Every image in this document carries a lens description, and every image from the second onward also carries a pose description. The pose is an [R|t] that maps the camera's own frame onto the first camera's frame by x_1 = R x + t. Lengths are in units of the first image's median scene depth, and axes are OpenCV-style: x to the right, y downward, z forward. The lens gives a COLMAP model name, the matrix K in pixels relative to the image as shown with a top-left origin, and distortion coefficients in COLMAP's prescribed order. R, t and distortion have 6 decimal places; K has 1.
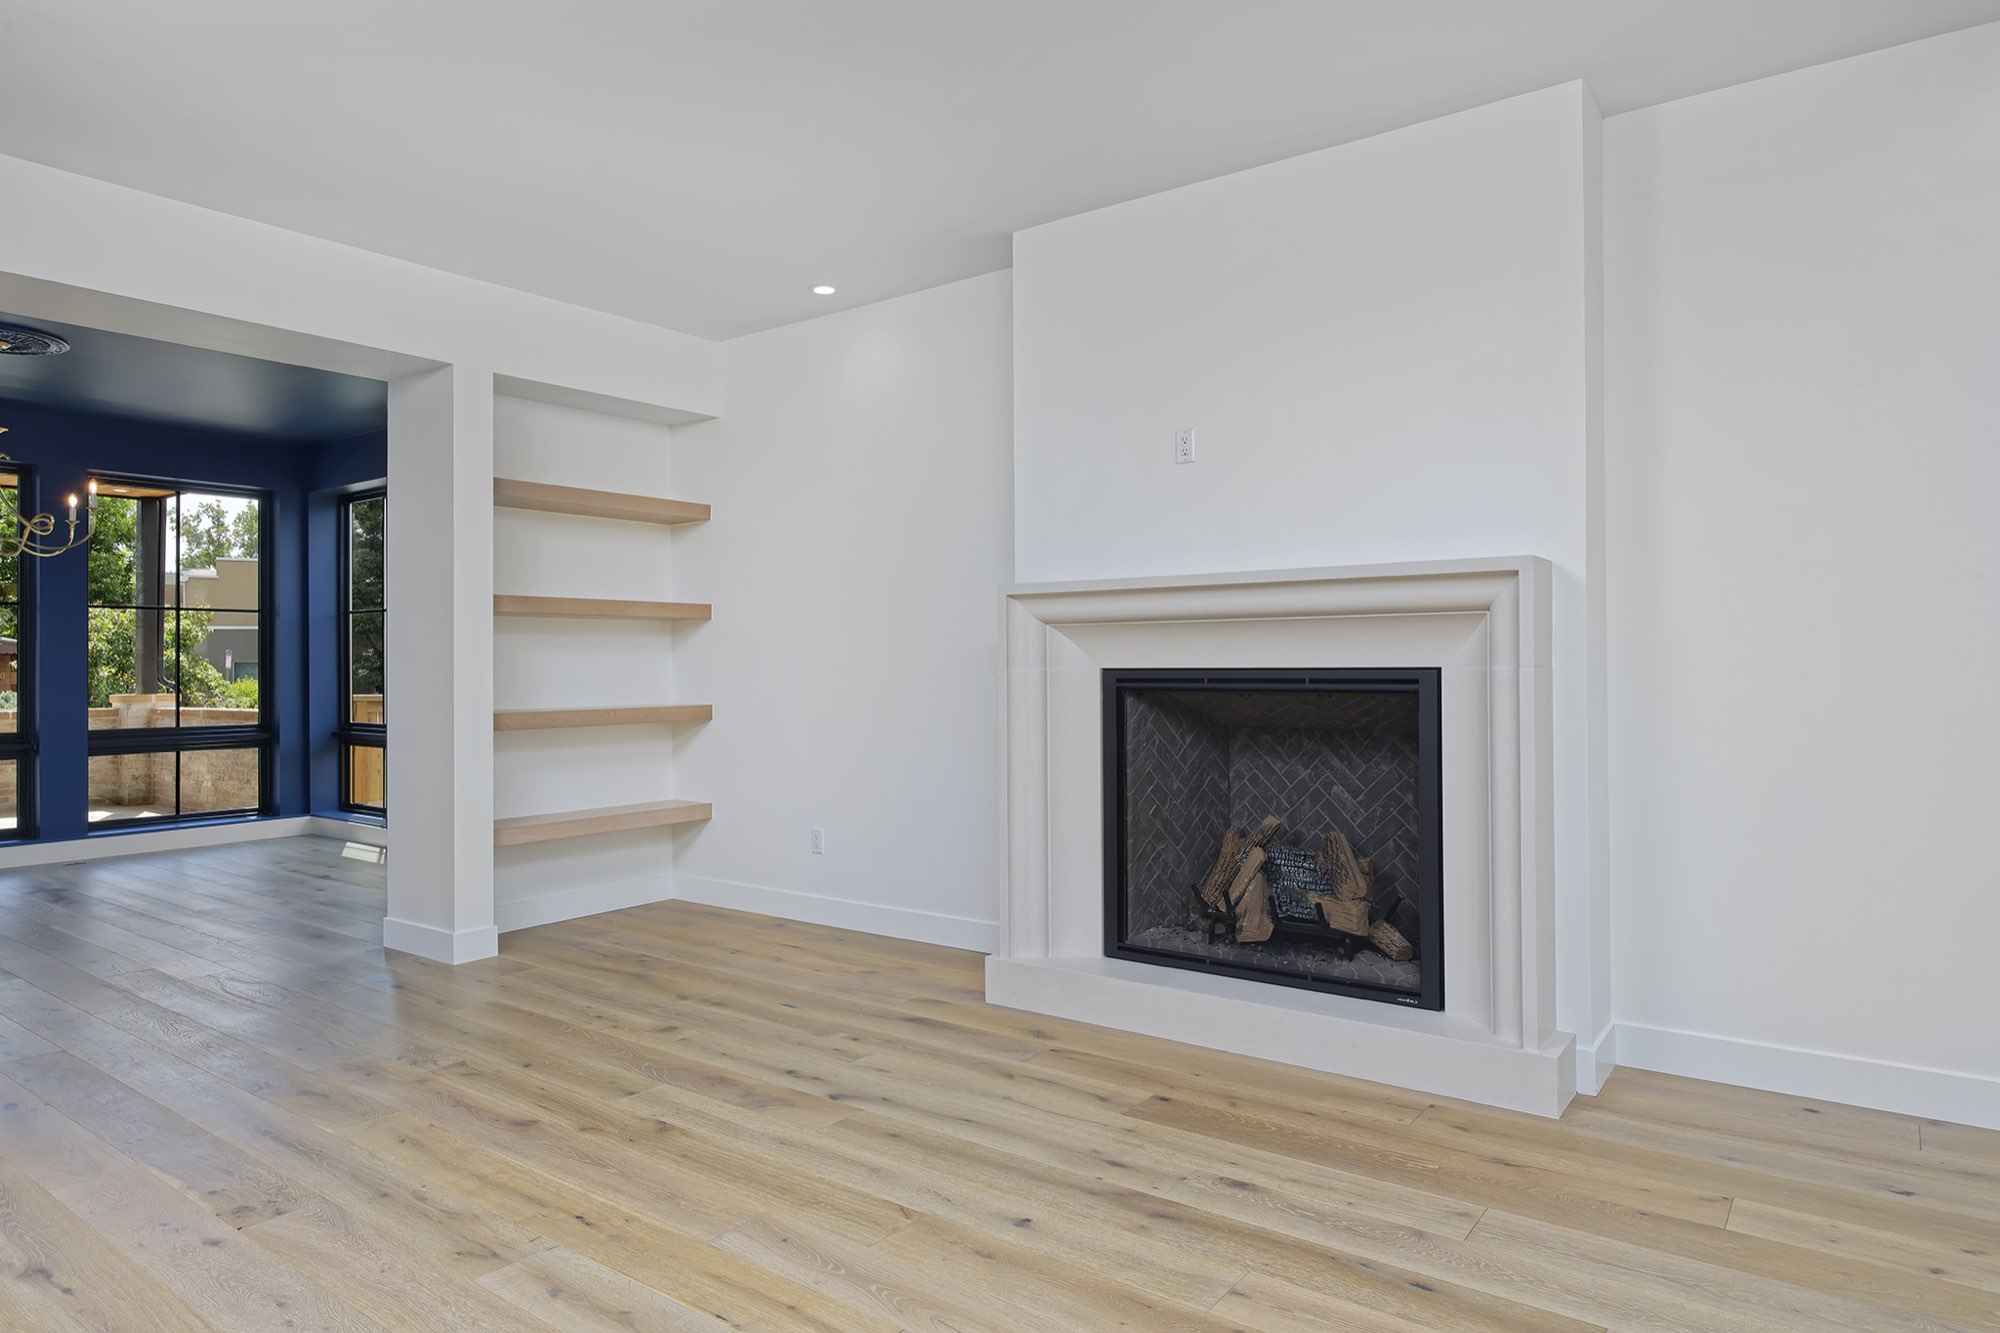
lens RADIAL K [[1199.3, 0, 1006.4], [0, 1199.3, 660.5], [0, 0, 1]] dist [-0.004184, -0.000986]
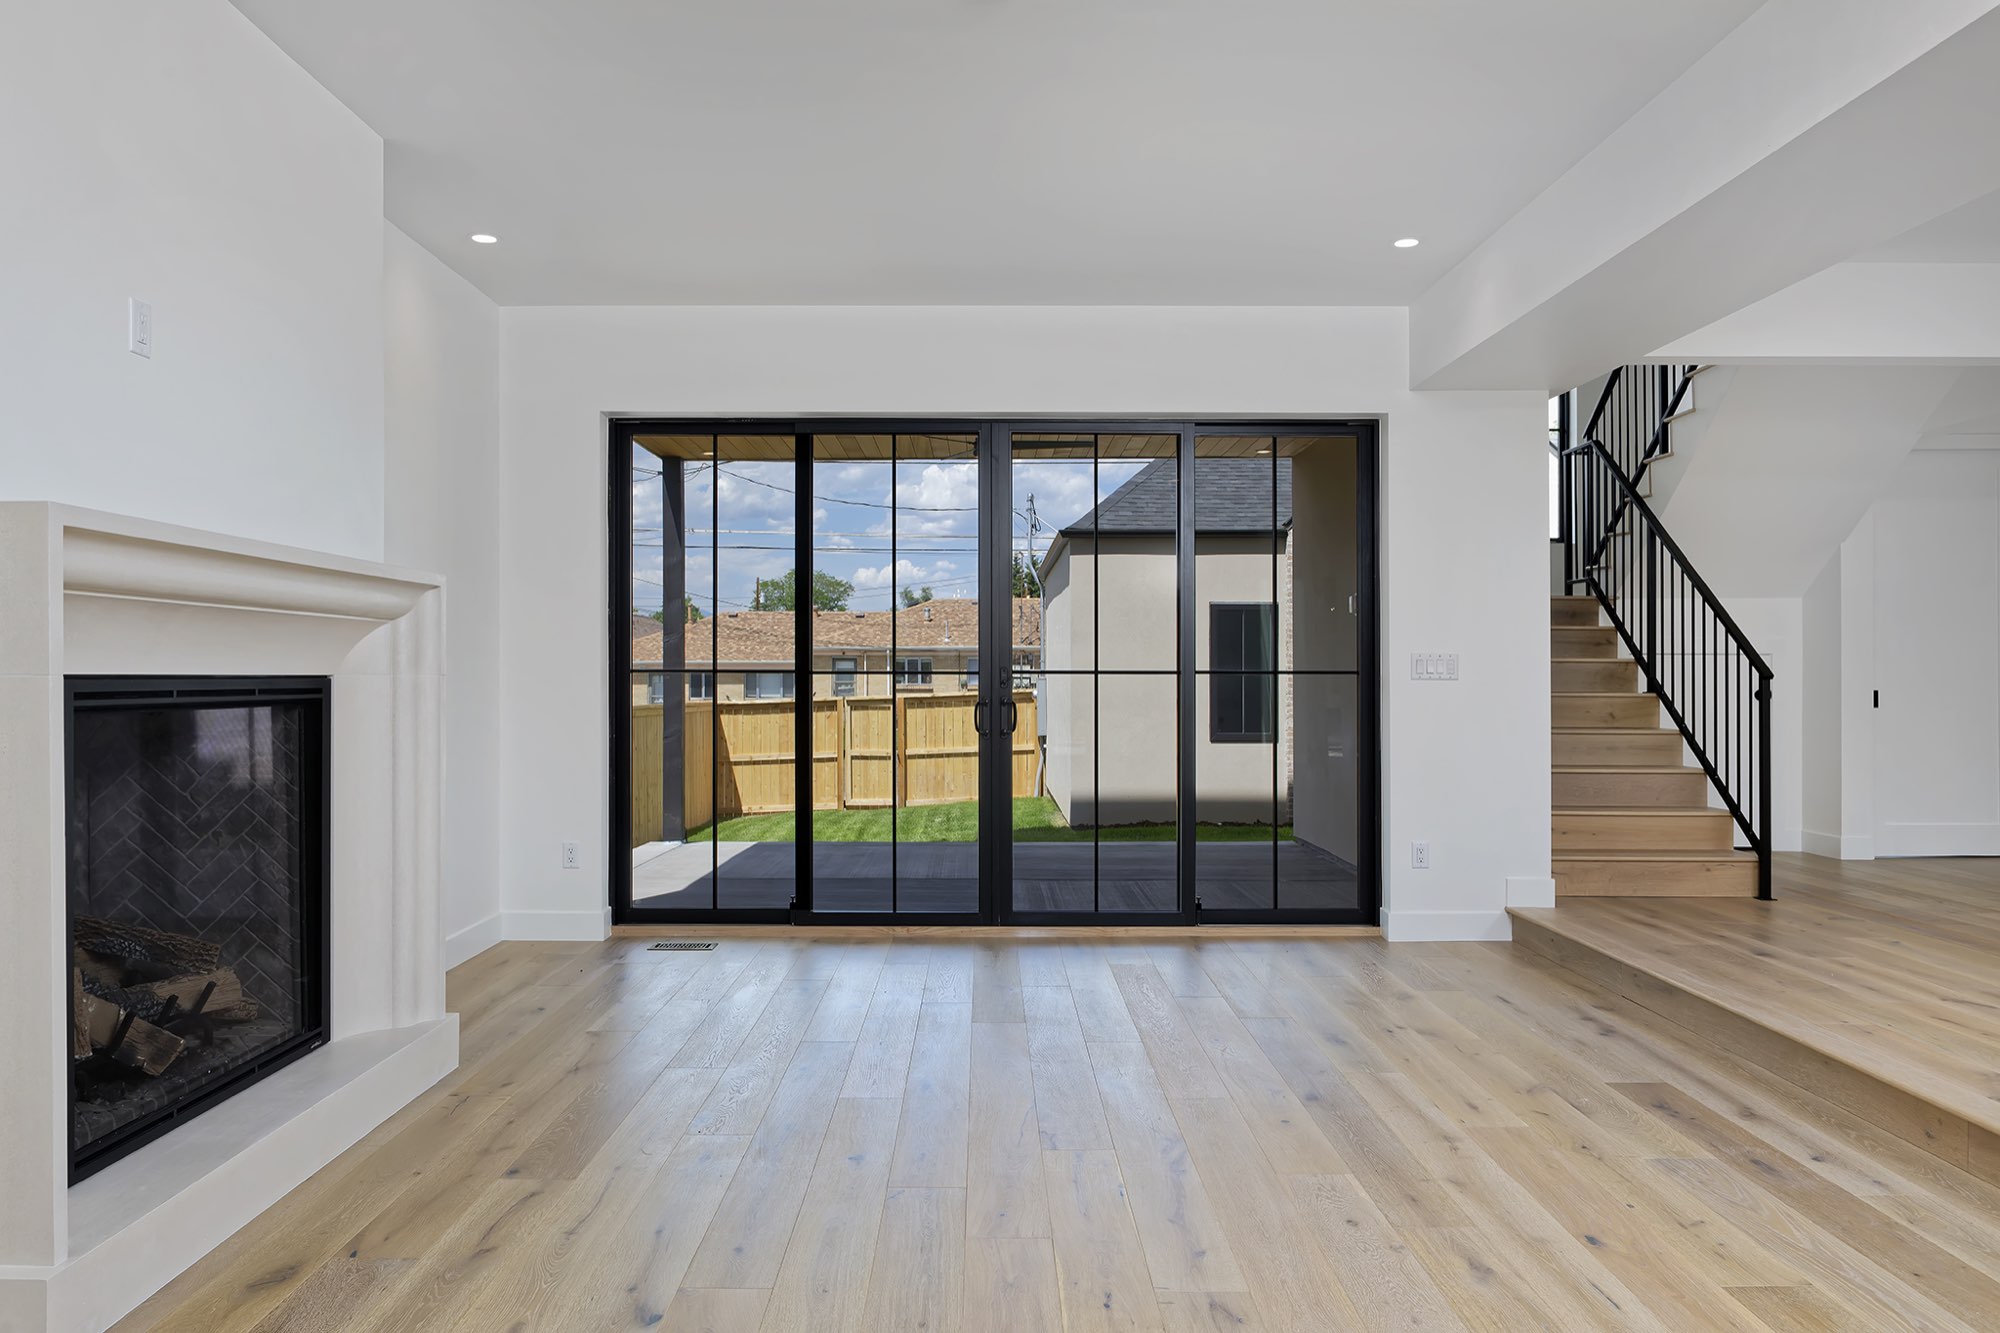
lens RADIAL K [[1407.6, 0, 1011.2], [0, 1407.6, 674.1], [0, 0, 1]] dist [-0.006030, -0.003195]
pose [[-0.610757, 0.006773, 0.791789, -0.889524], [-0.000110, 0.999963, -0.008639, 0.015506], [-0.791818, -0.005364, -0.610734, 1.331549]]
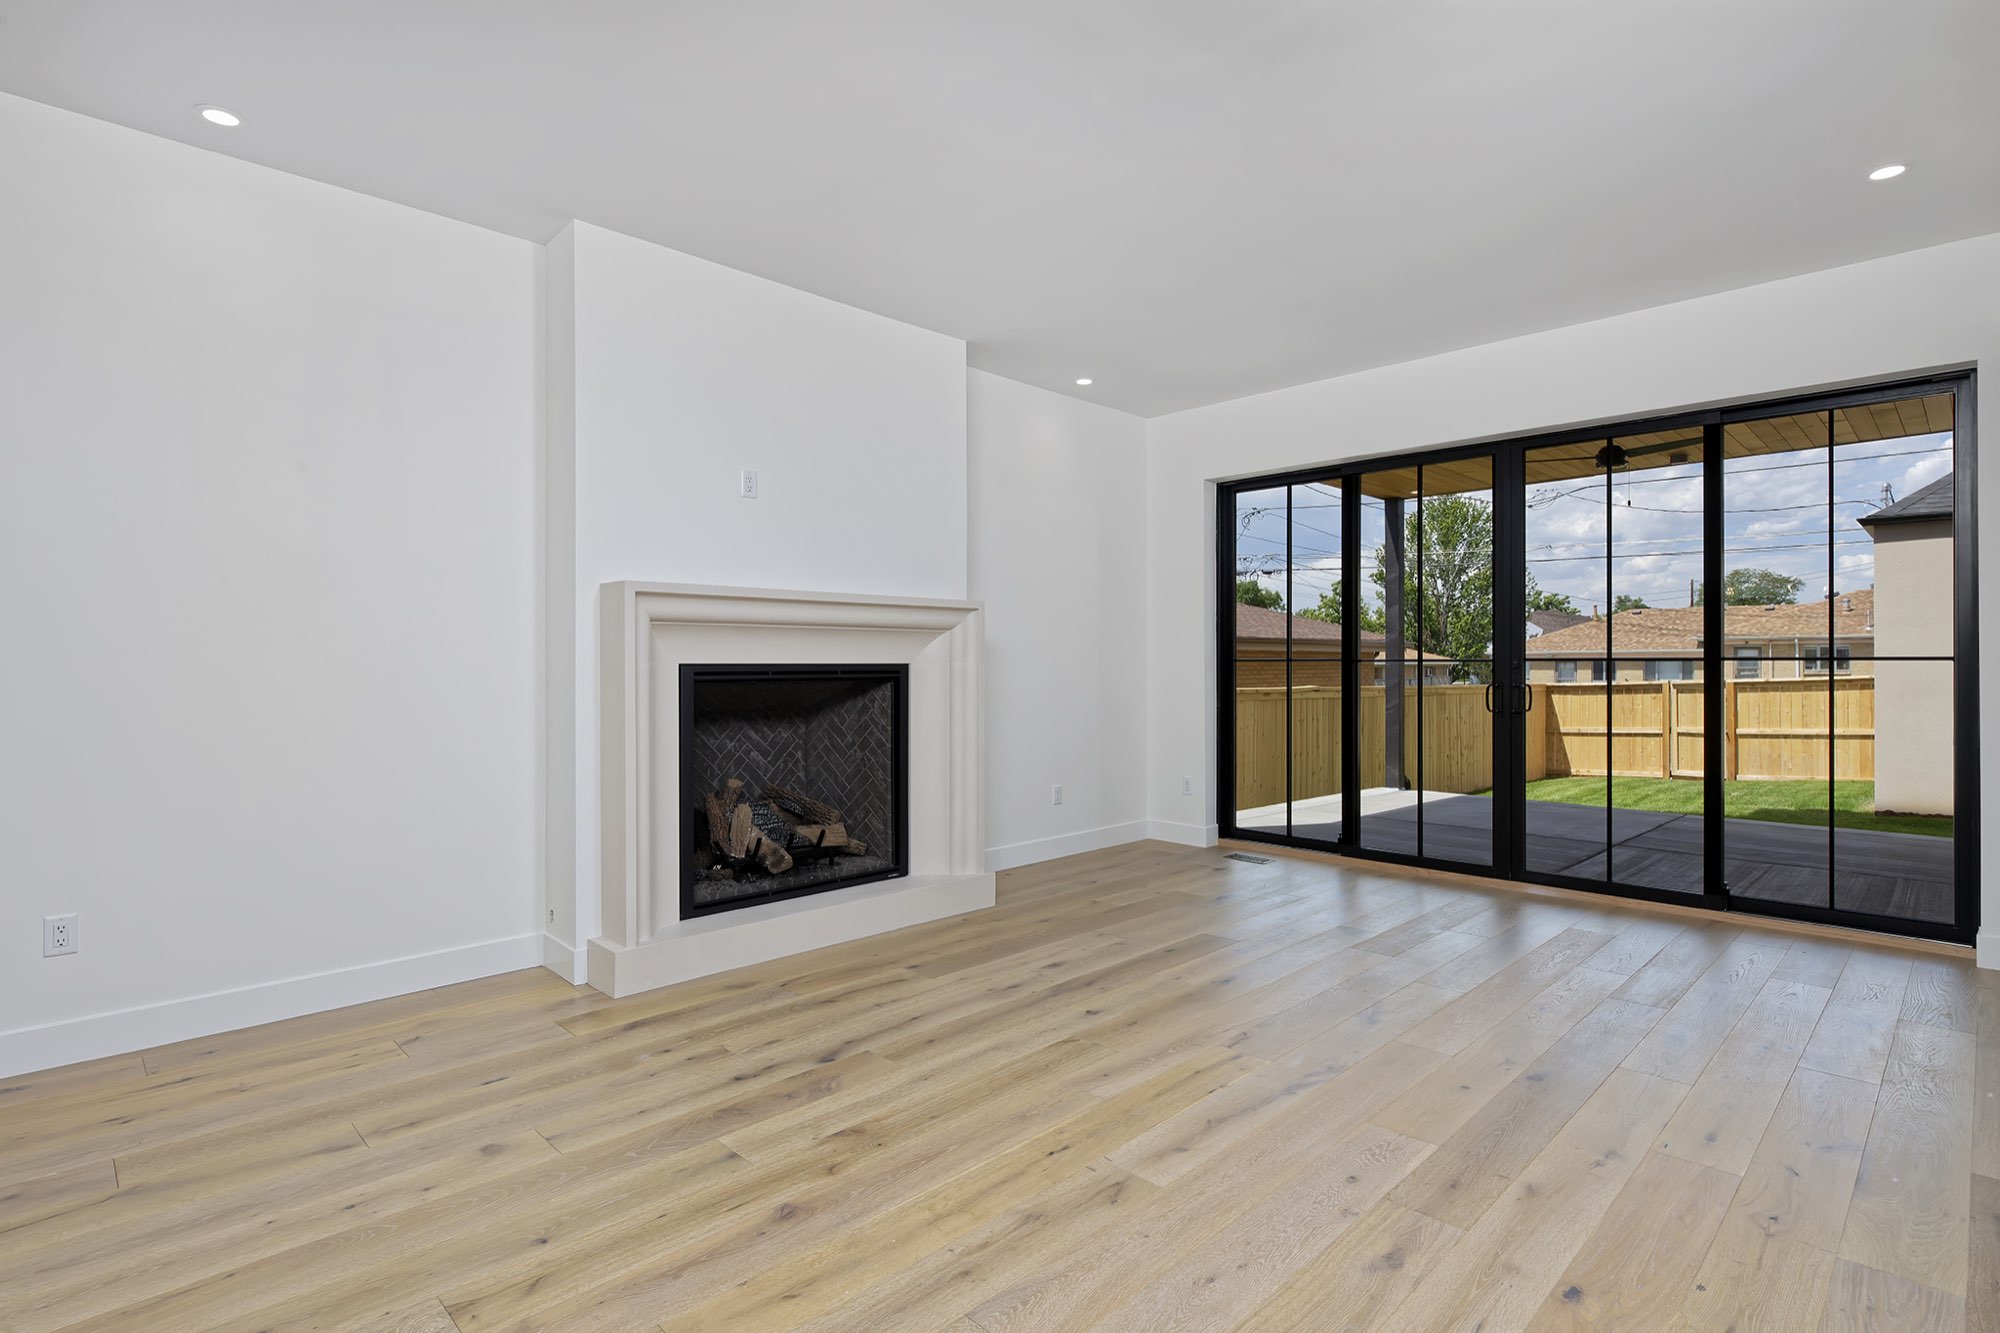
lens RADIAL K [[992.0, 0, 1000.0], [0, 992.0, 666.5], [0, 0, 1]] dist [-0.001738, -0.001051]
pose [[0.142666, 0.003107, 0.989766, -1.011866], [-0.003425, 0.999991, -0.002646, 0.013847], [-0.989765, -0.003012, 0.142675, 0.729624]]
